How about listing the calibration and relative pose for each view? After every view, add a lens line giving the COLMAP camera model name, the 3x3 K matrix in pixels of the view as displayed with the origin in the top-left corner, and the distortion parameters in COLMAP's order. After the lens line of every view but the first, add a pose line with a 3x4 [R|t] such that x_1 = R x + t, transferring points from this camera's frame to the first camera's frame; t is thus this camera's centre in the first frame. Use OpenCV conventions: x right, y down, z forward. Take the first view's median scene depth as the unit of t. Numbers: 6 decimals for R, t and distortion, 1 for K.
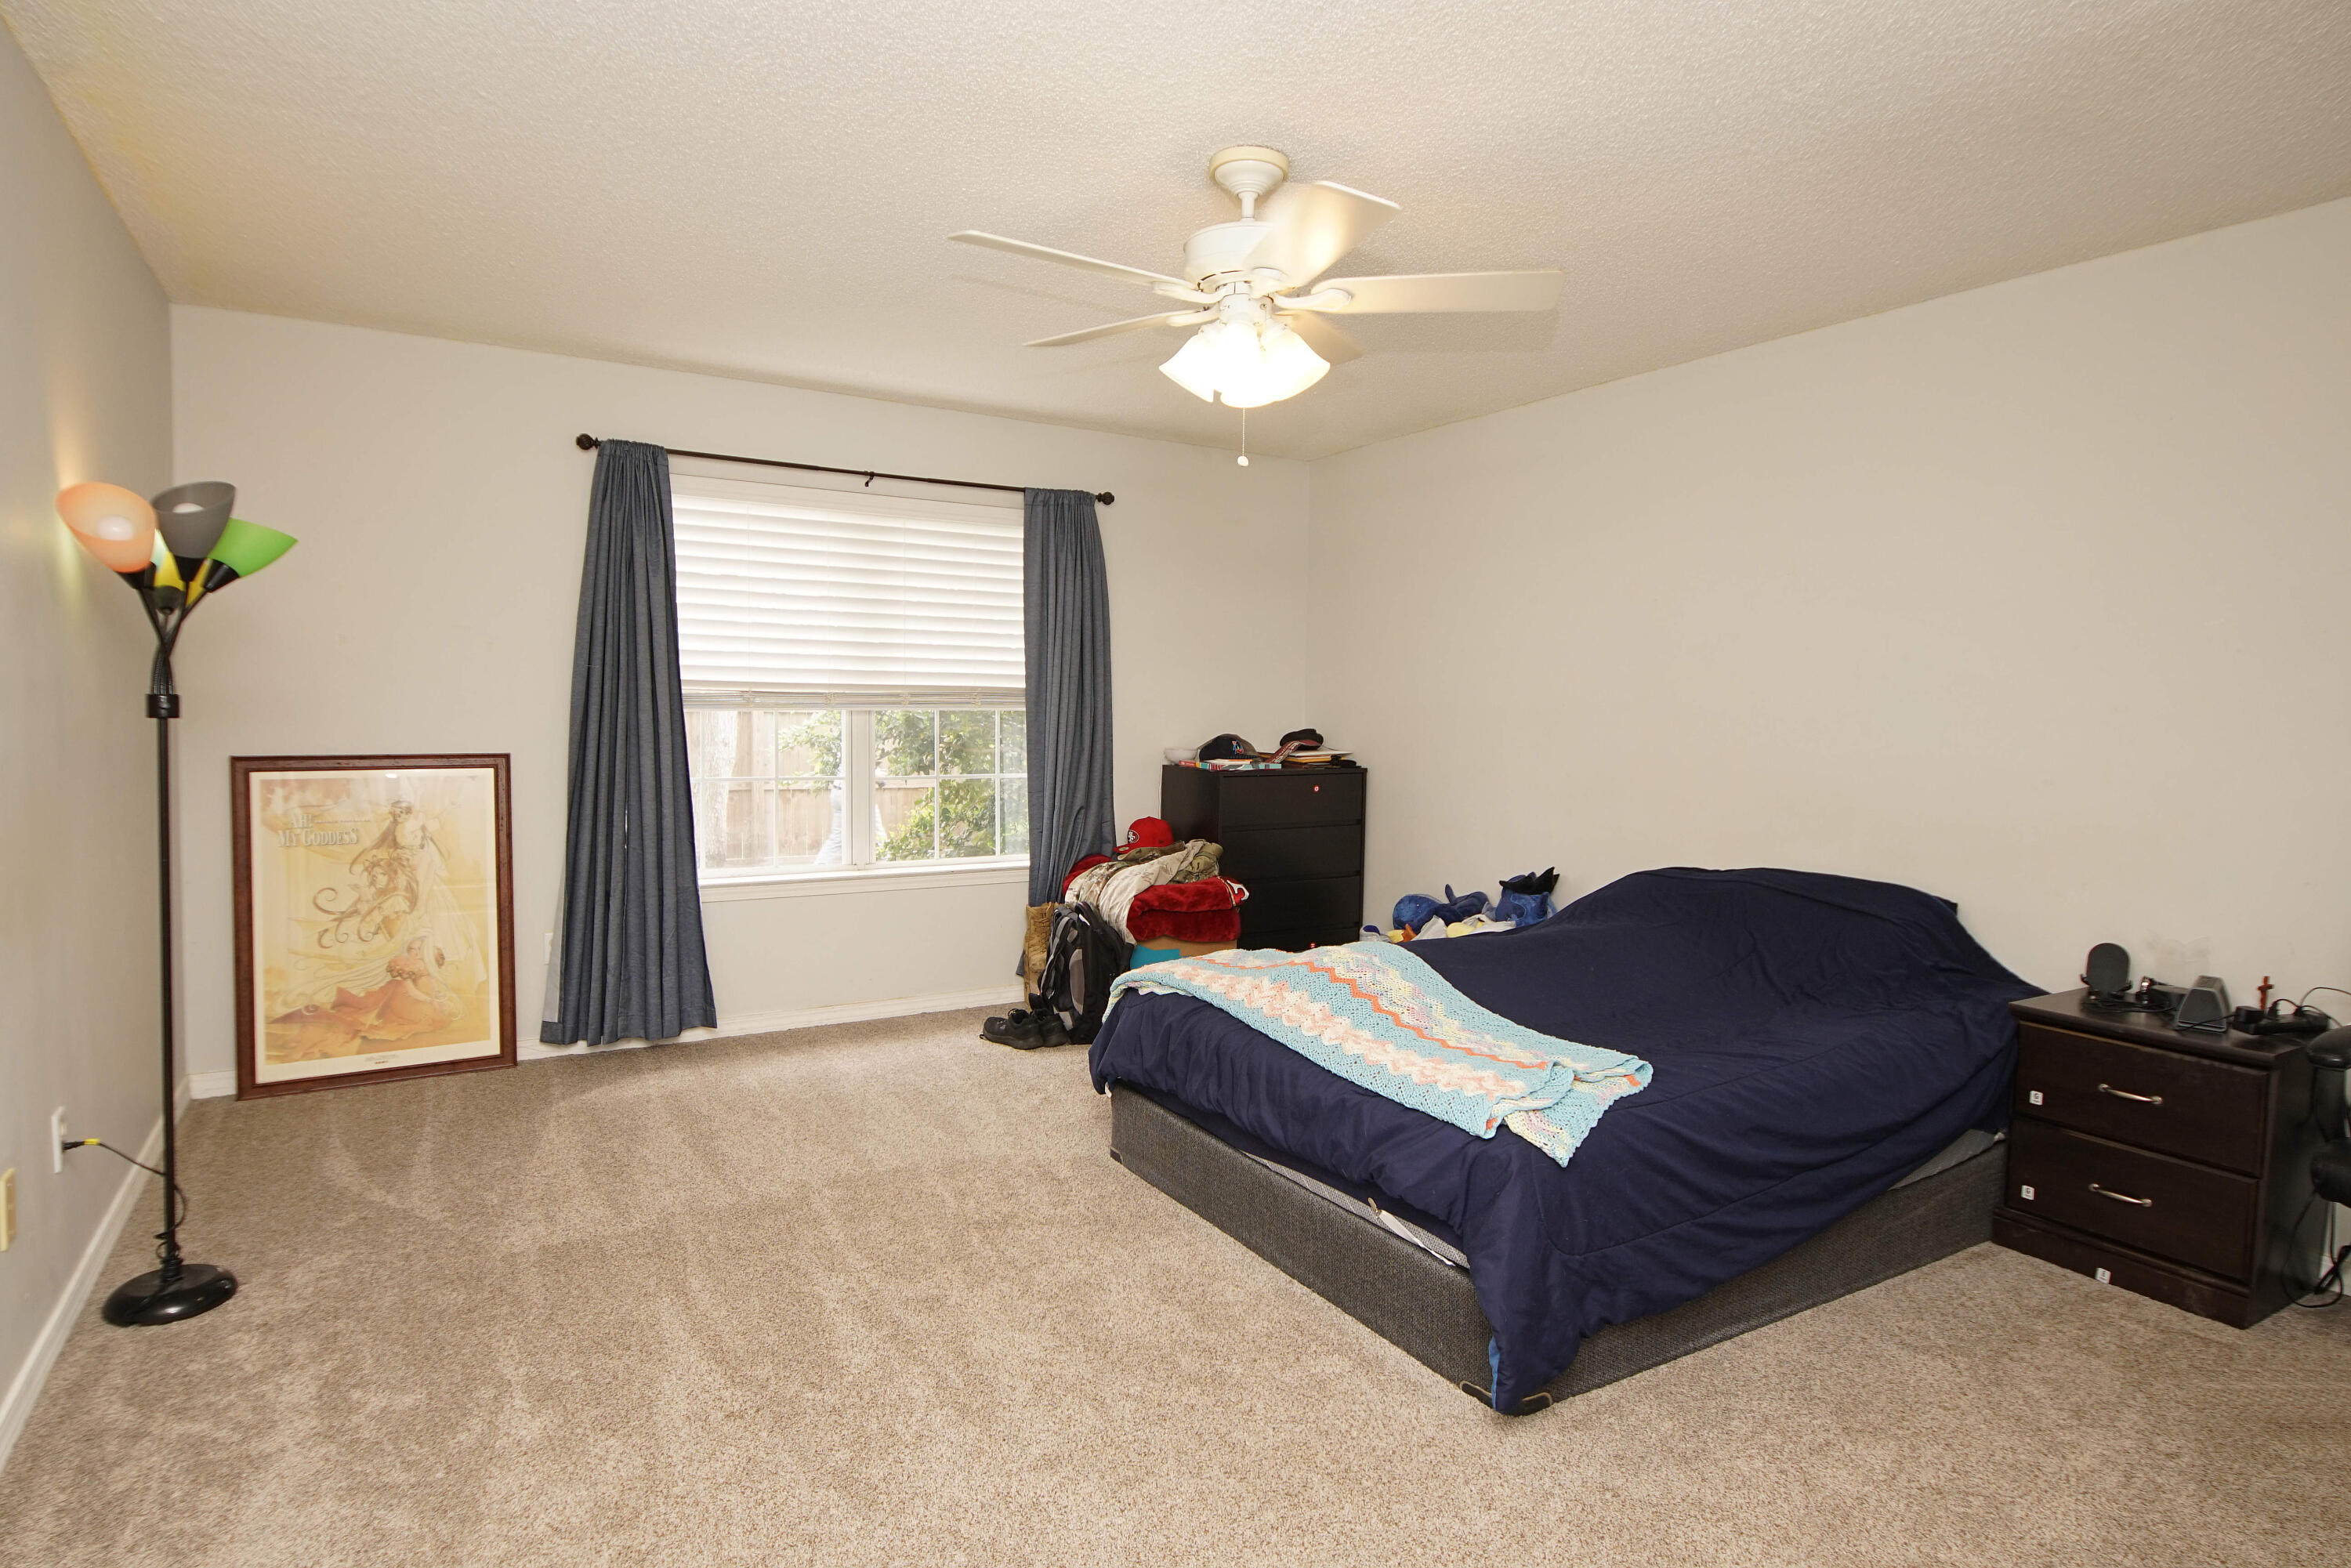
lens RADIAL K [[1254.9, 0, 1150.6], [0, 1254.9, 772.3], [0, 0, 1]] dist [0.039507, -0.039080]
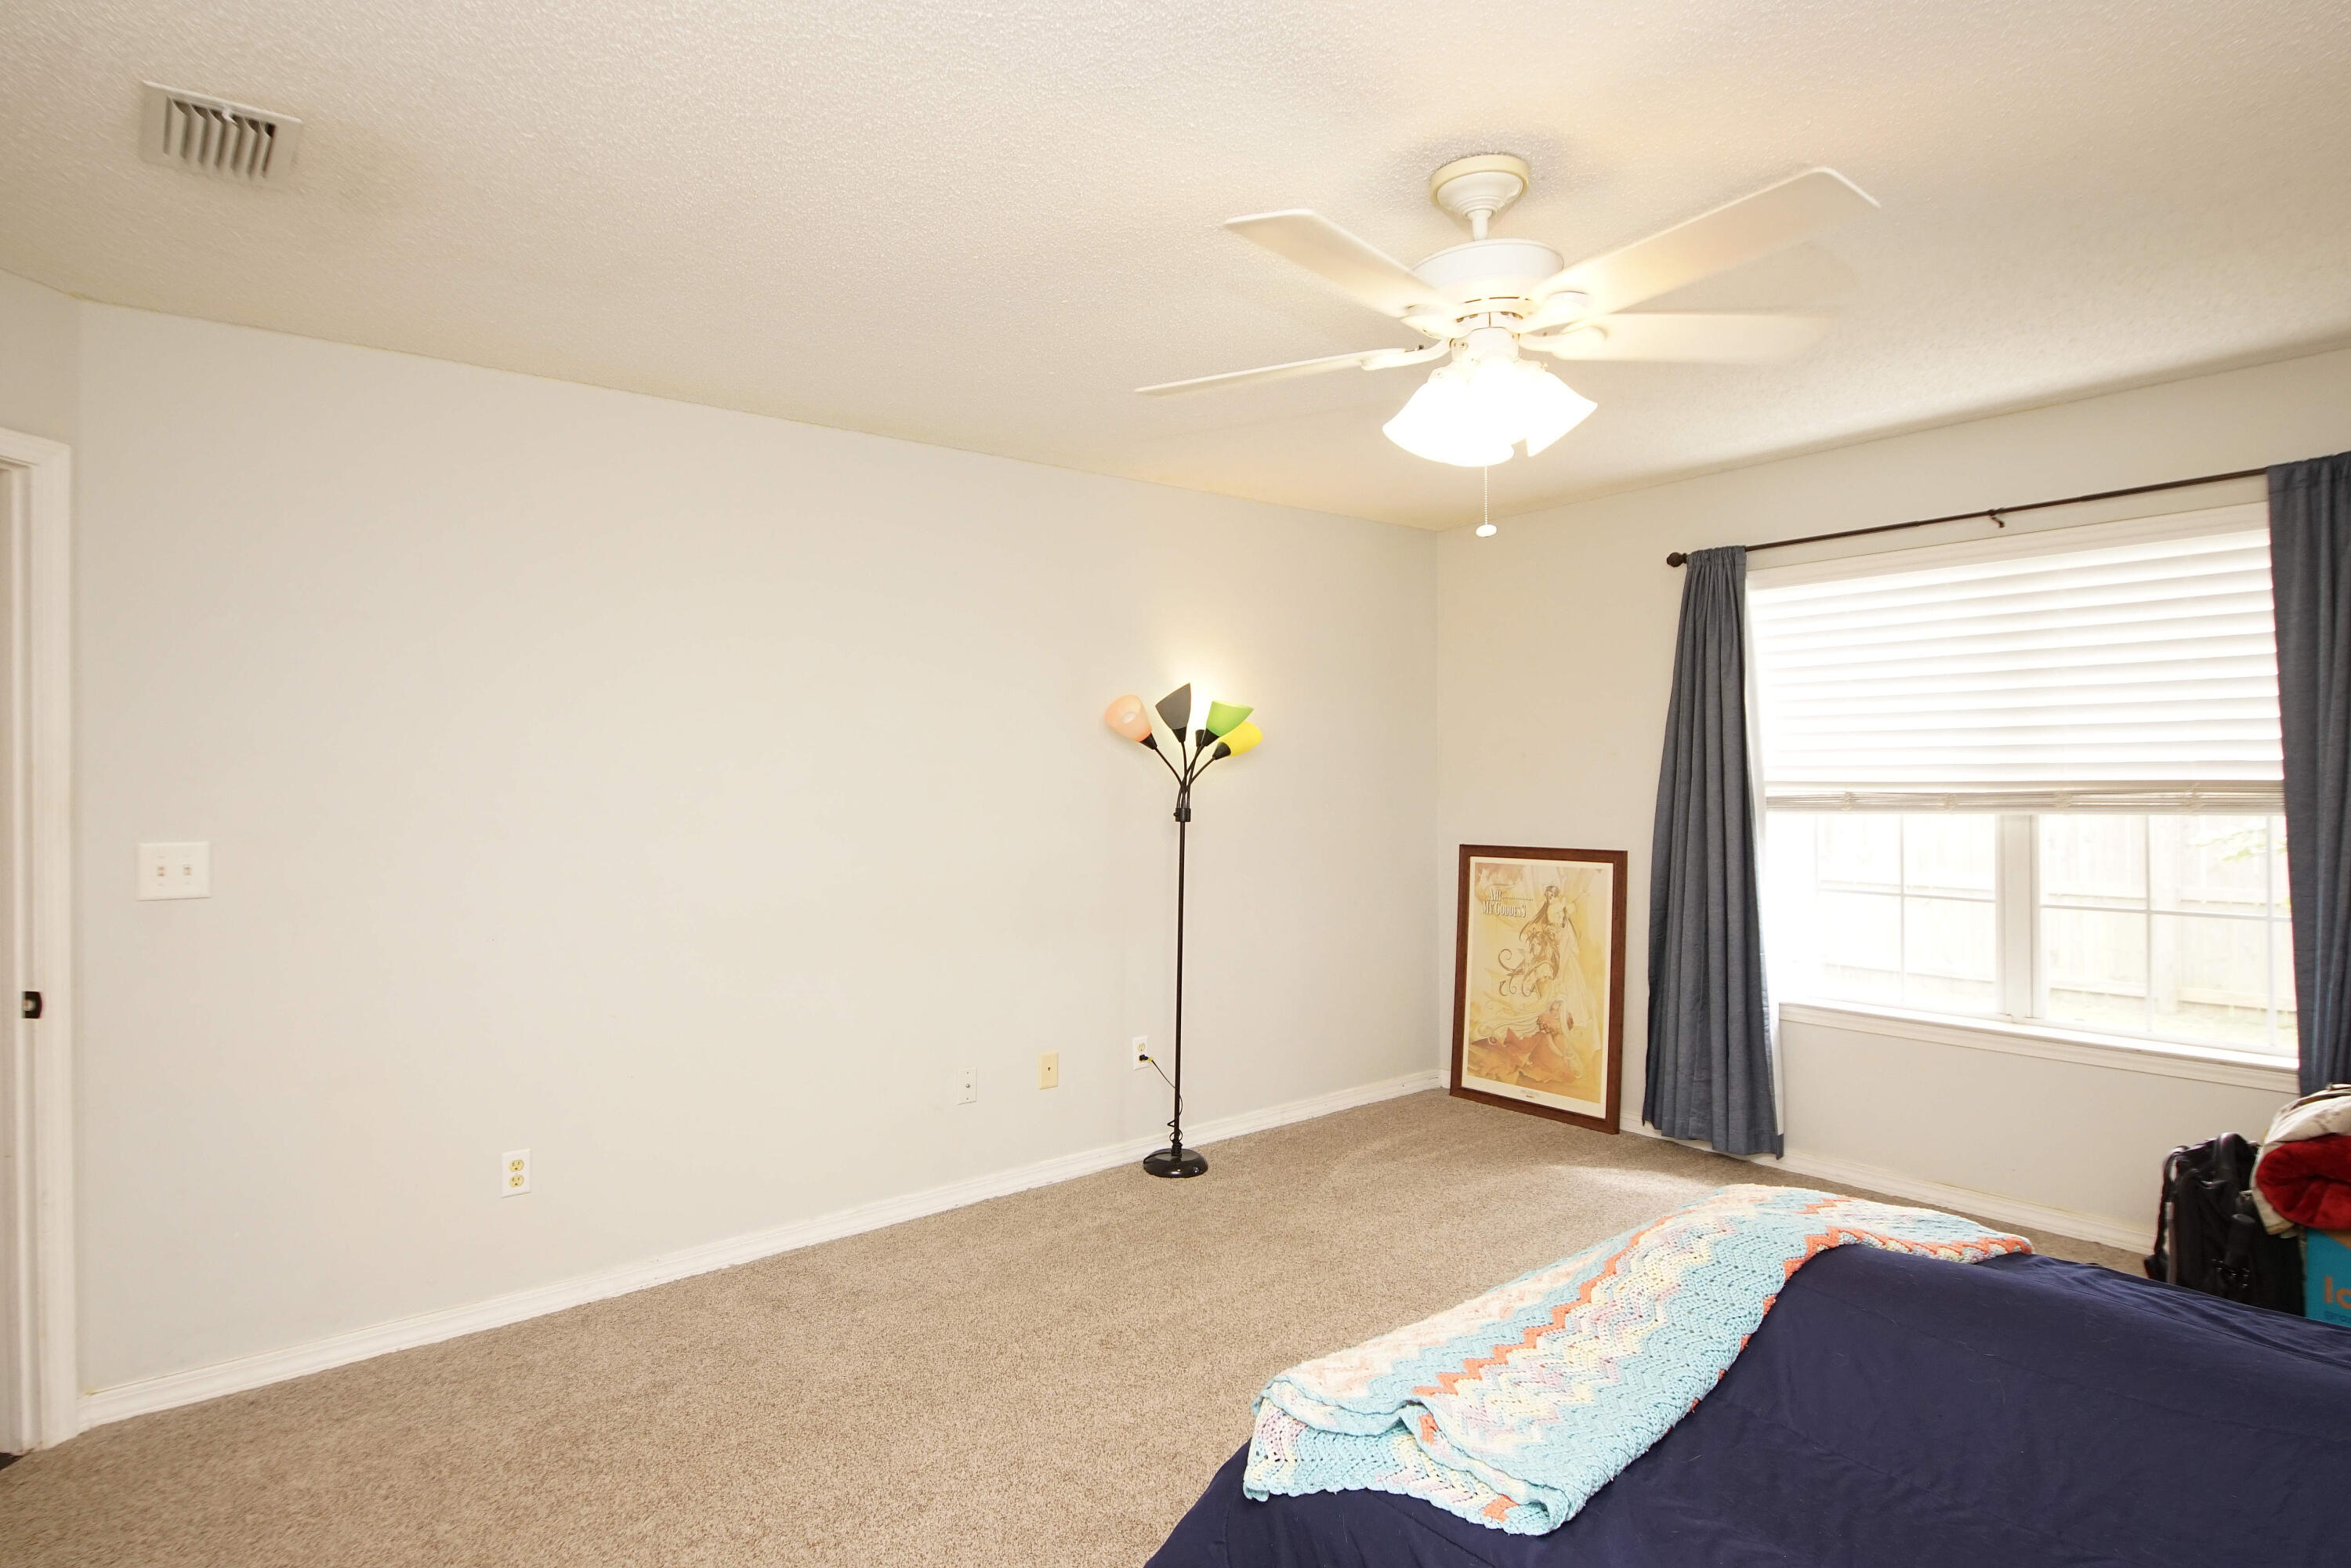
lens RADIAL K [[1254.9, 0, 1150.6], [0, 1254.9, 772.3], [0, 0, 1]] dist [0.039507, -0.039080]
pose [[0.135572, -0.018670, -0.990592, 0.560567], [-0.041528, 0.998837, -0.024509, -0.040890], [0.989897, 0.044460, 0.134639, 0.449872]]
